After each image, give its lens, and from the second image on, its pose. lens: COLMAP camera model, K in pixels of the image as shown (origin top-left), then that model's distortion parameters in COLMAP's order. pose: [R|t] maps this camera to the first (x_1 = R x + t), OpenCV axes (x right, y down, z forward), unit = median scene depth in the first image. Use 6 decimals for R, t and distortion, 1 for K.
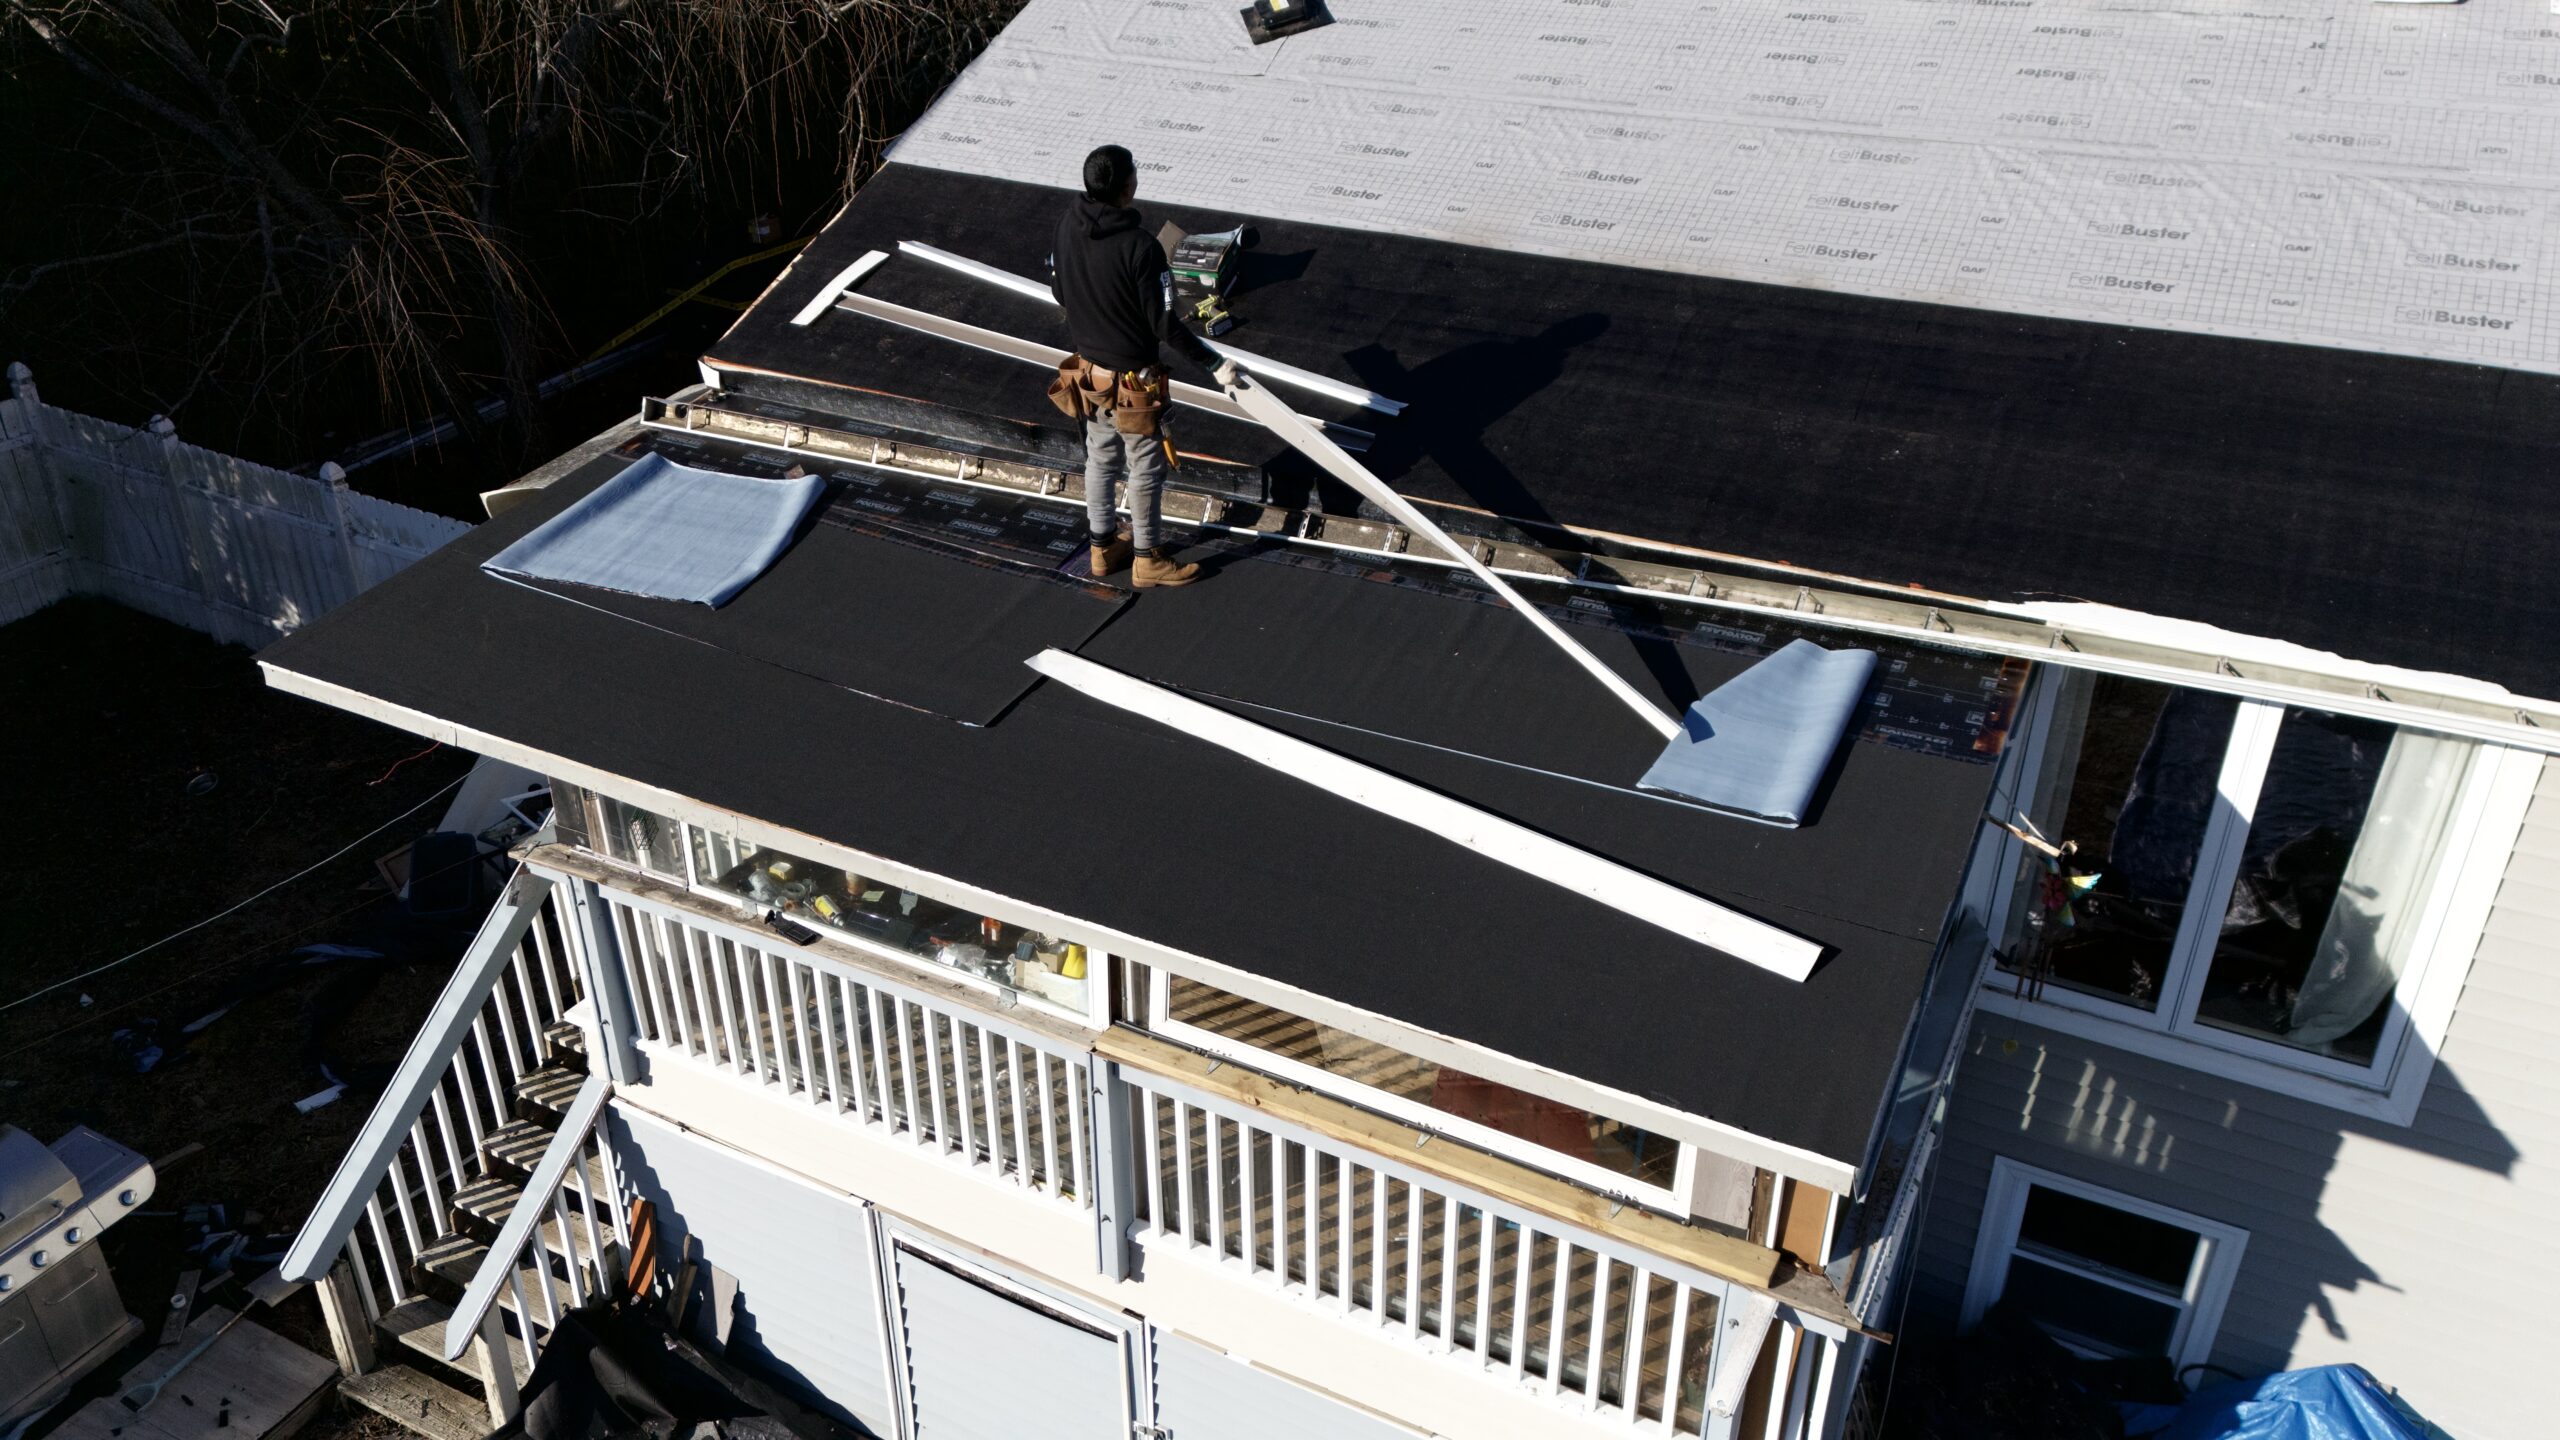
lens RADIAL K [[1868.6, 0, 1254.3], [0, 1868.6, 687.7], [0, 0, 1]] dist [0.069420, -0.060214]
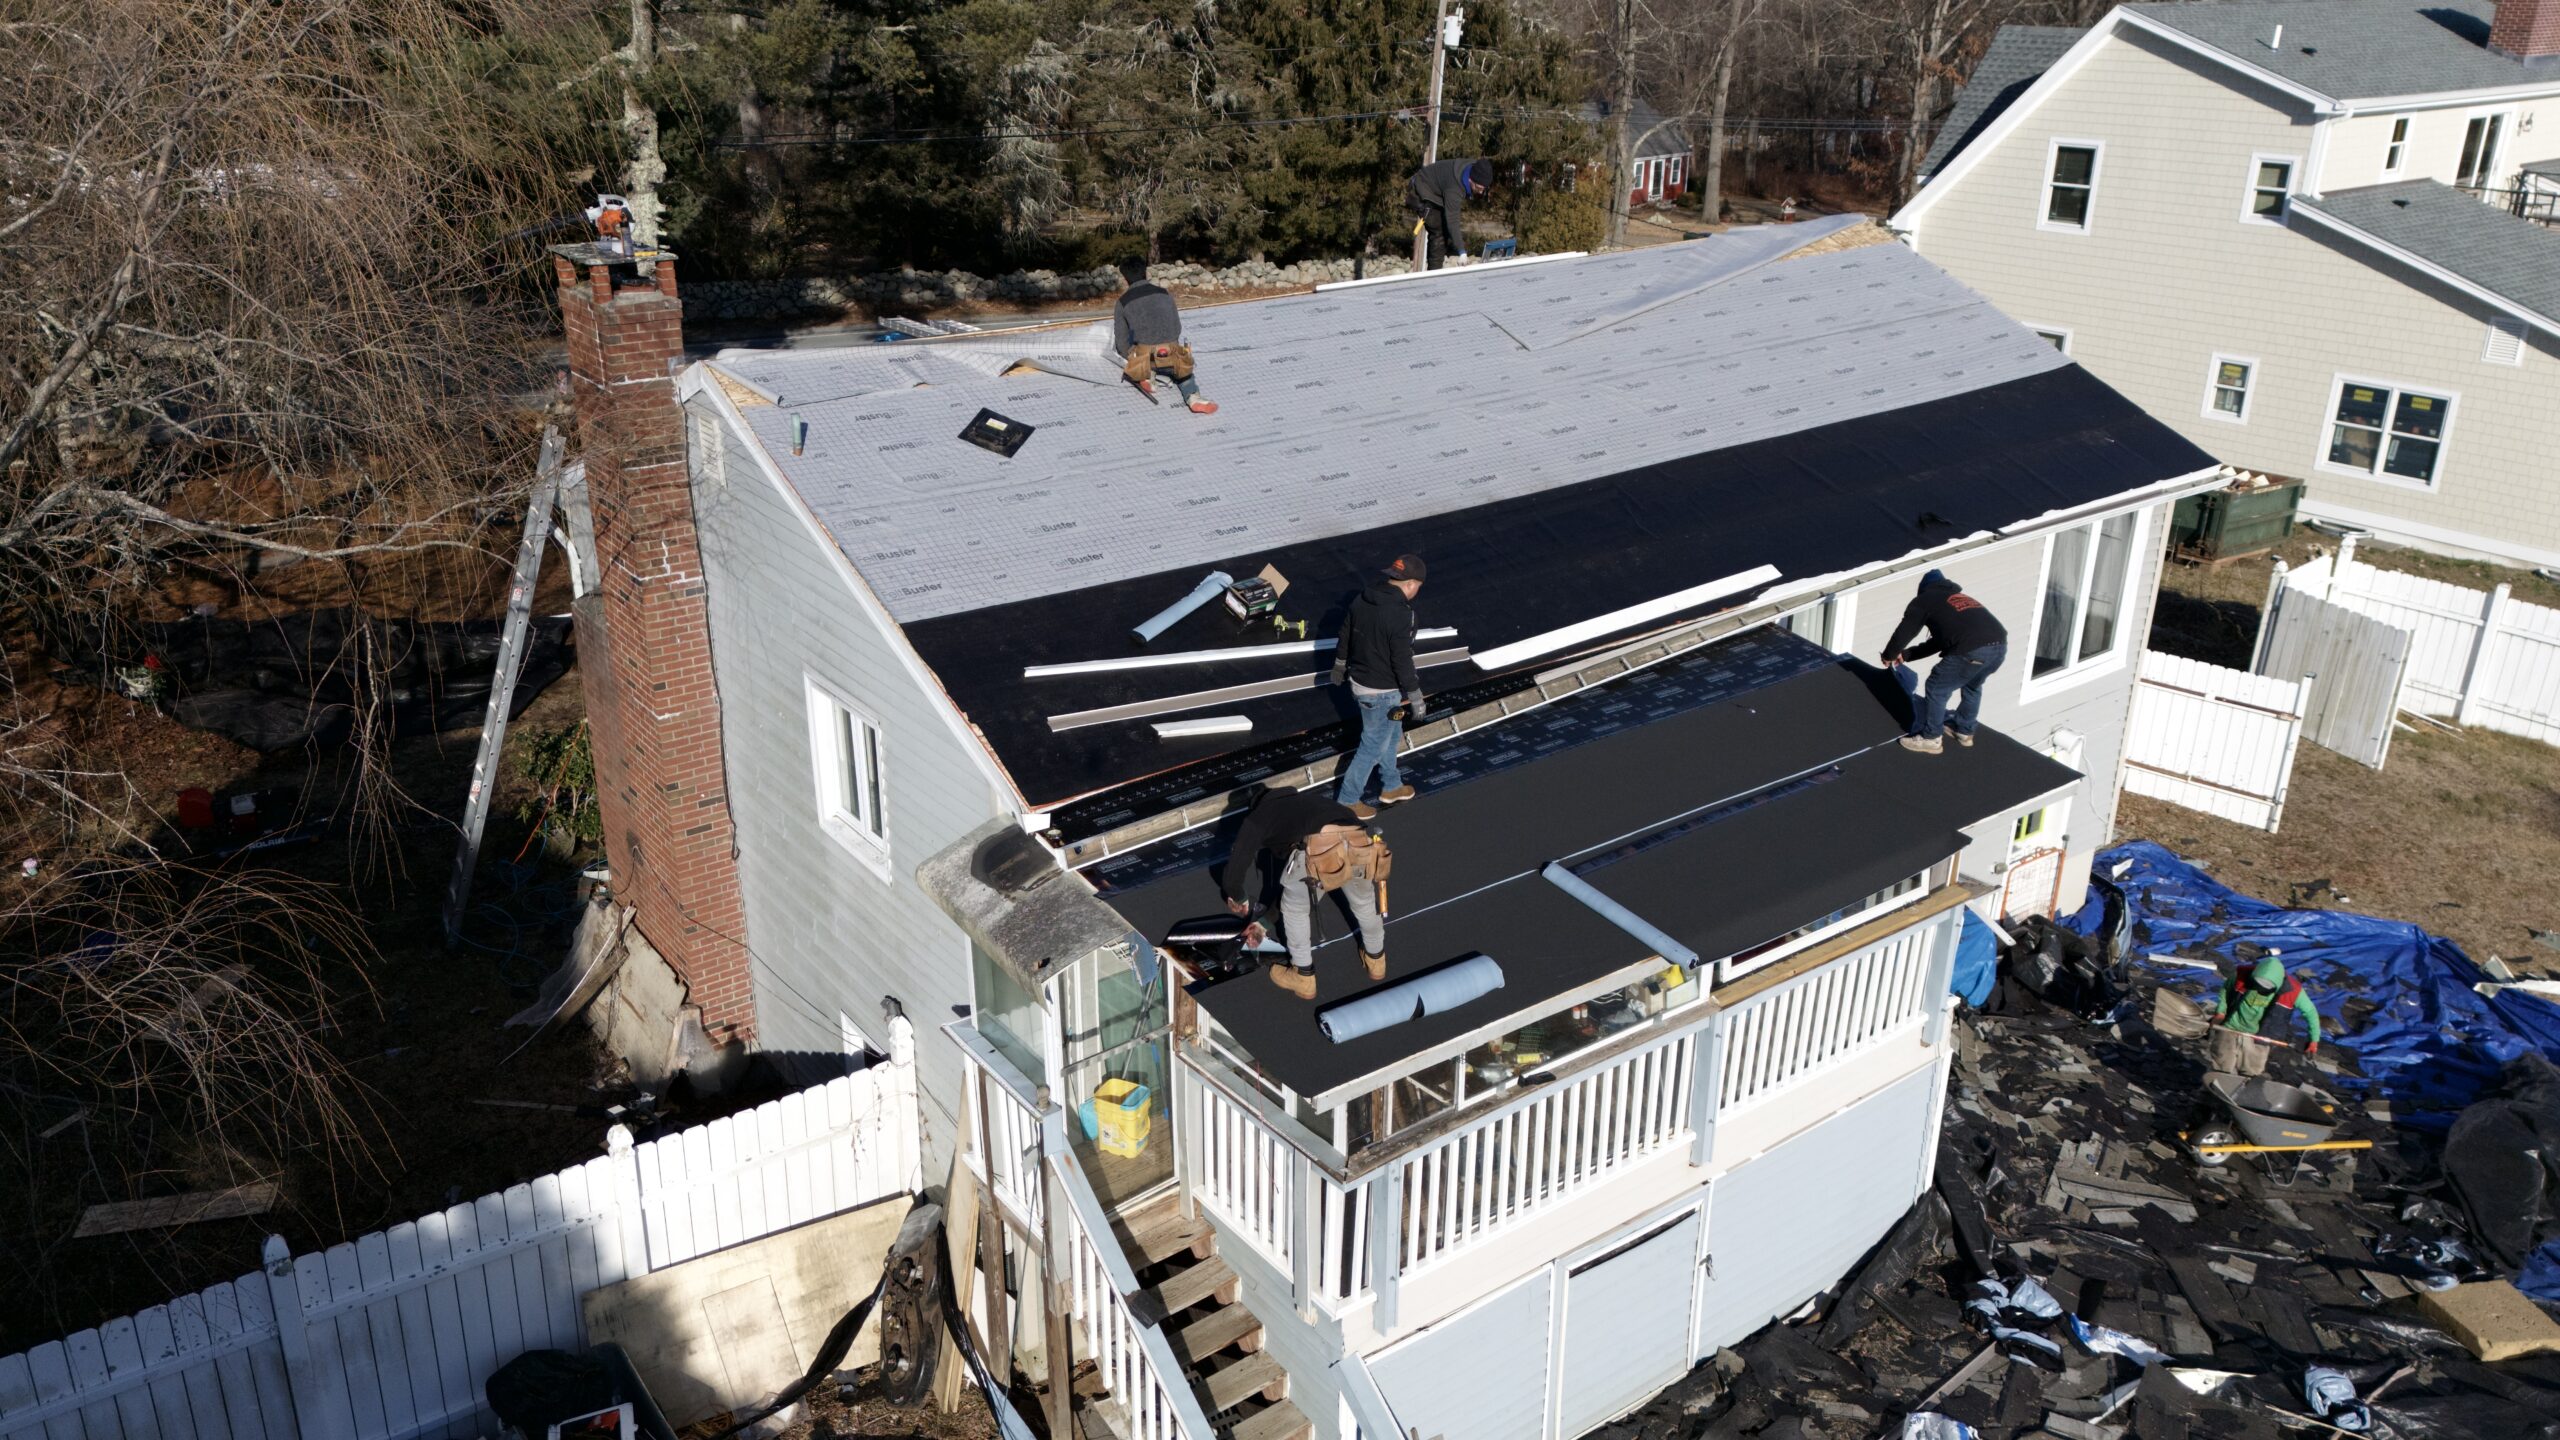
lens RADIAL K [[1868.6, 0, 1277.4], [0, 1868.6, 730.0], [0, 0, 1]] dist [0.069420, -0.060214]
pose [[0.429367, -0.343398, 0.835297, -1.419201], [0.419003, 0.895071, 0.152592, -0.402937], [-0.800050, 0.284474, 0.528199, 0.342619]]
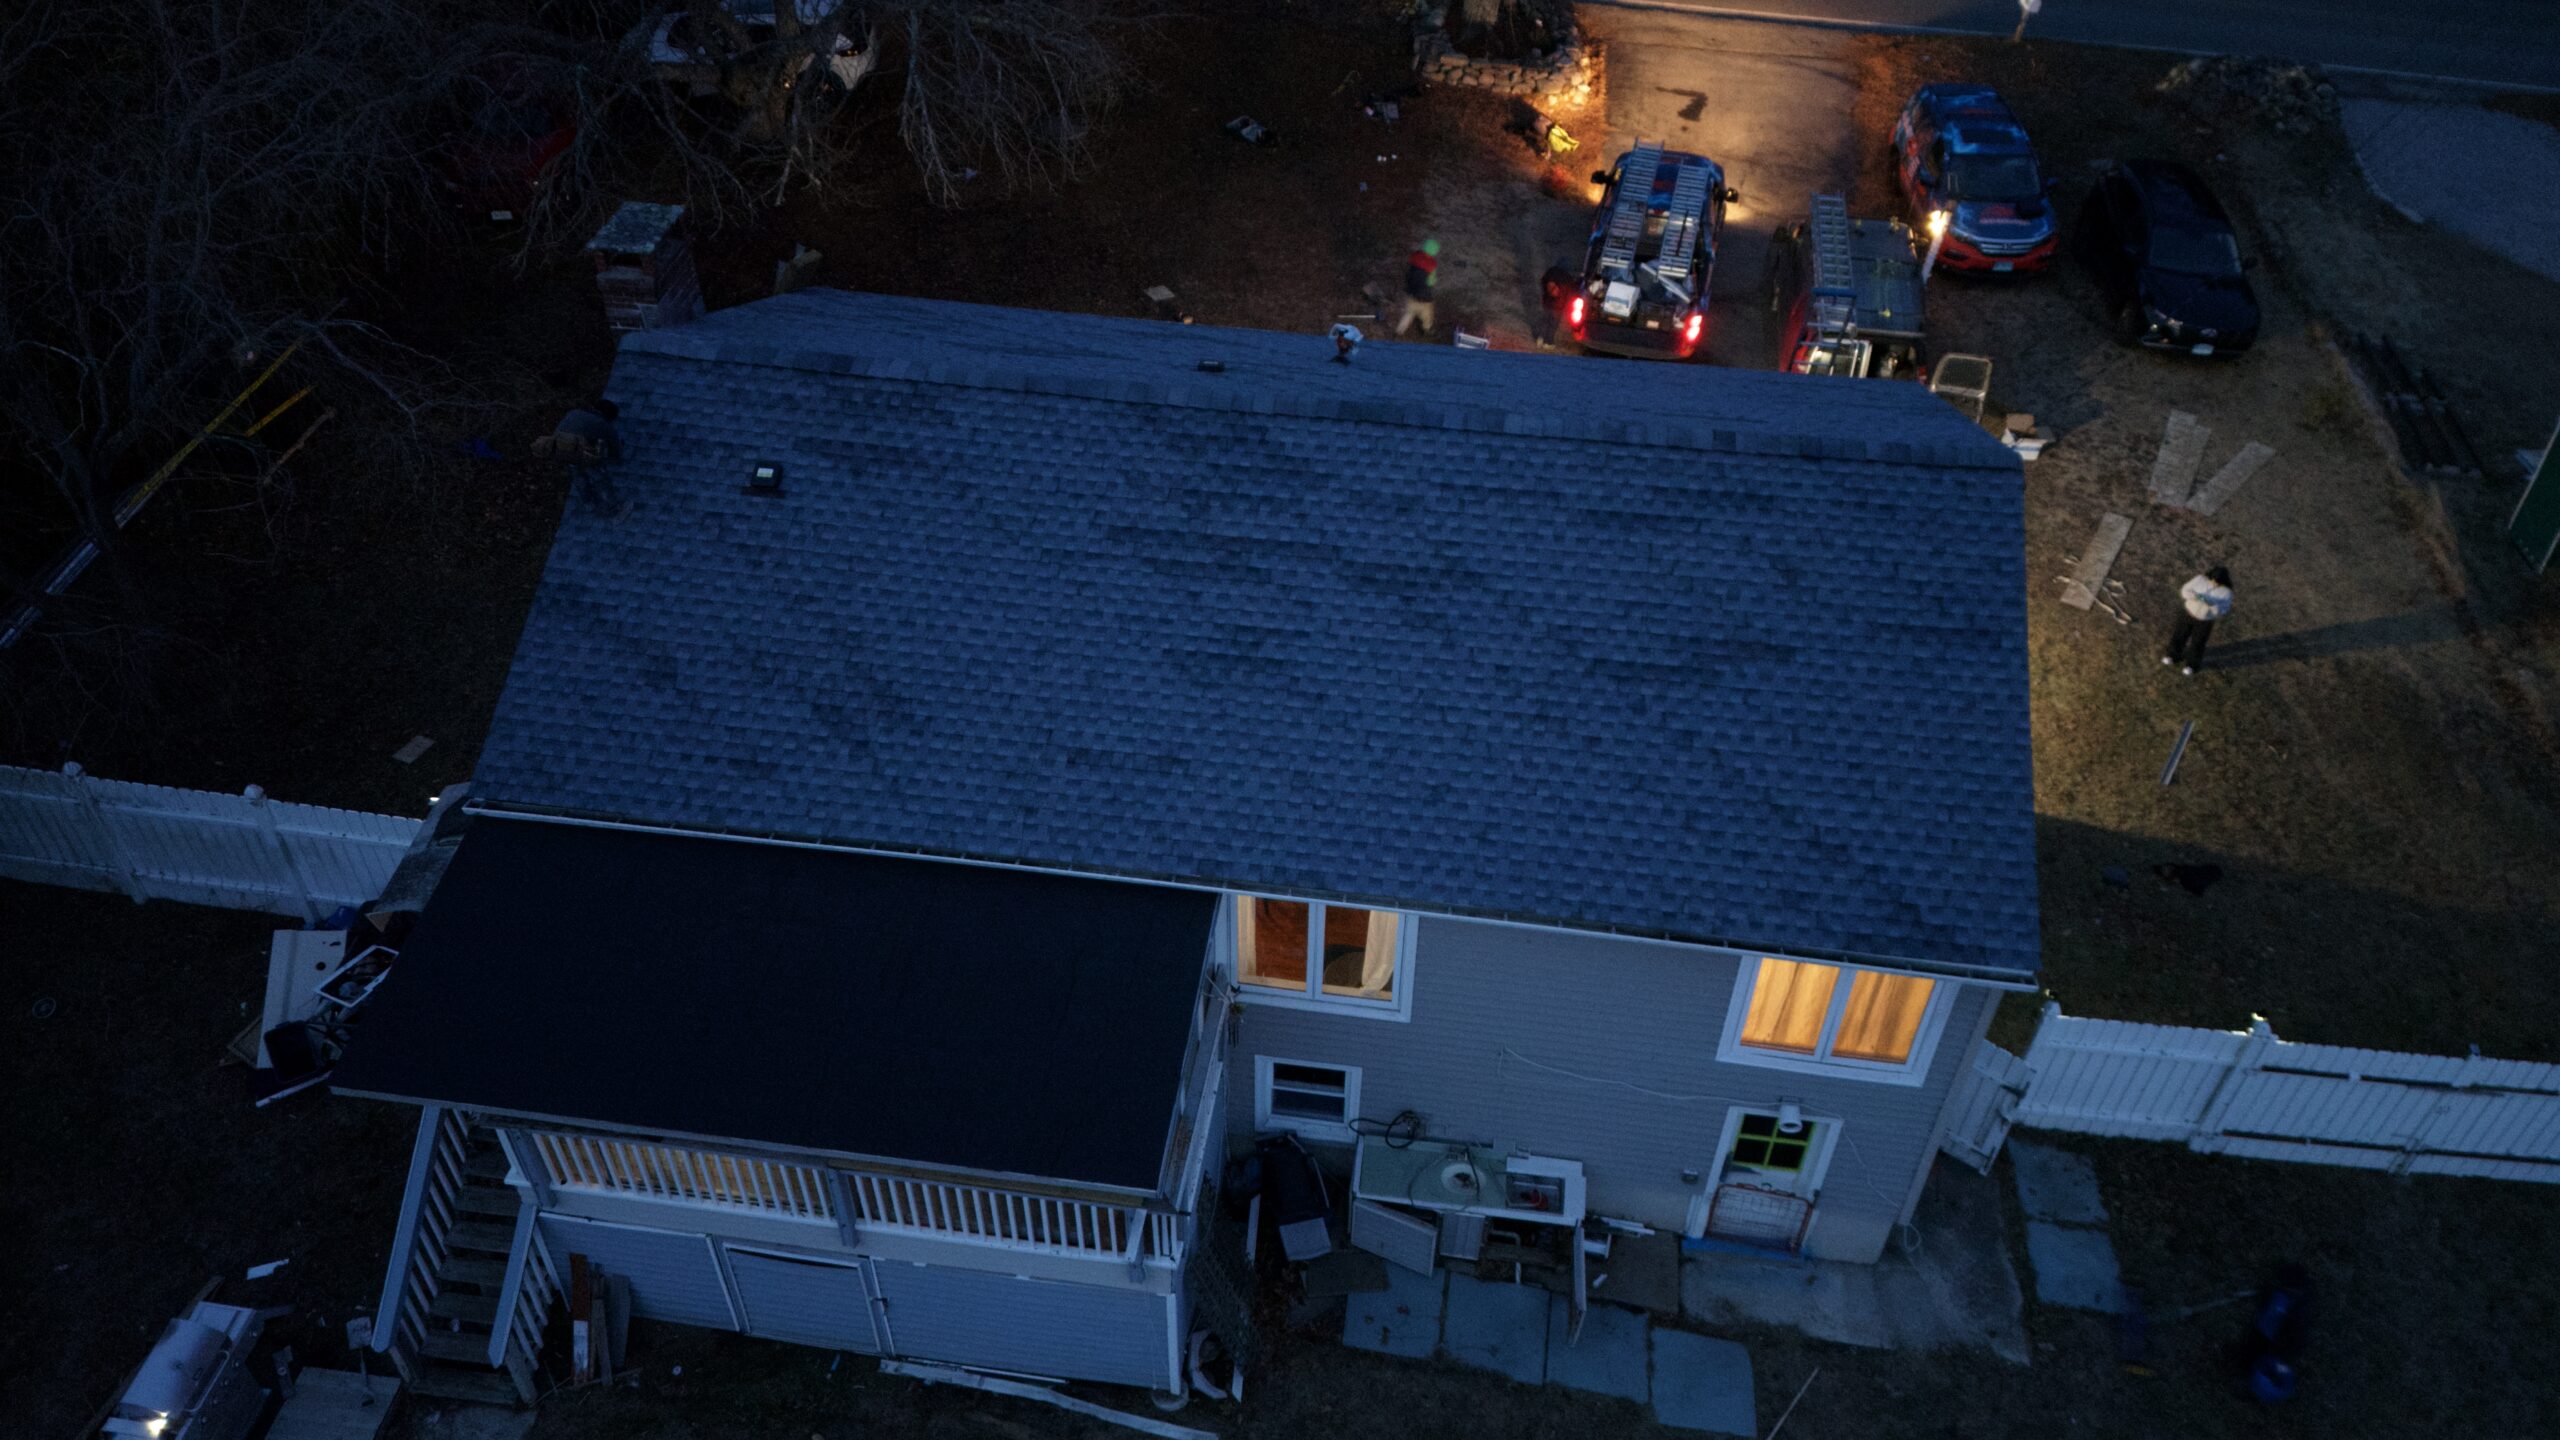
lens RADIAL K [[1868.6, 0, 1277.2], [0, 1868.6, 711.6], [0, 0, 1]] dist [0.069420, -0.060214]
pose [[0.942133, -0.212637, 0.259174, -0.045354], [0.144362, 0.955079, 0.258812, -0.711356], [-0.302564, -0.206420, 0.930508, -0.943180]]
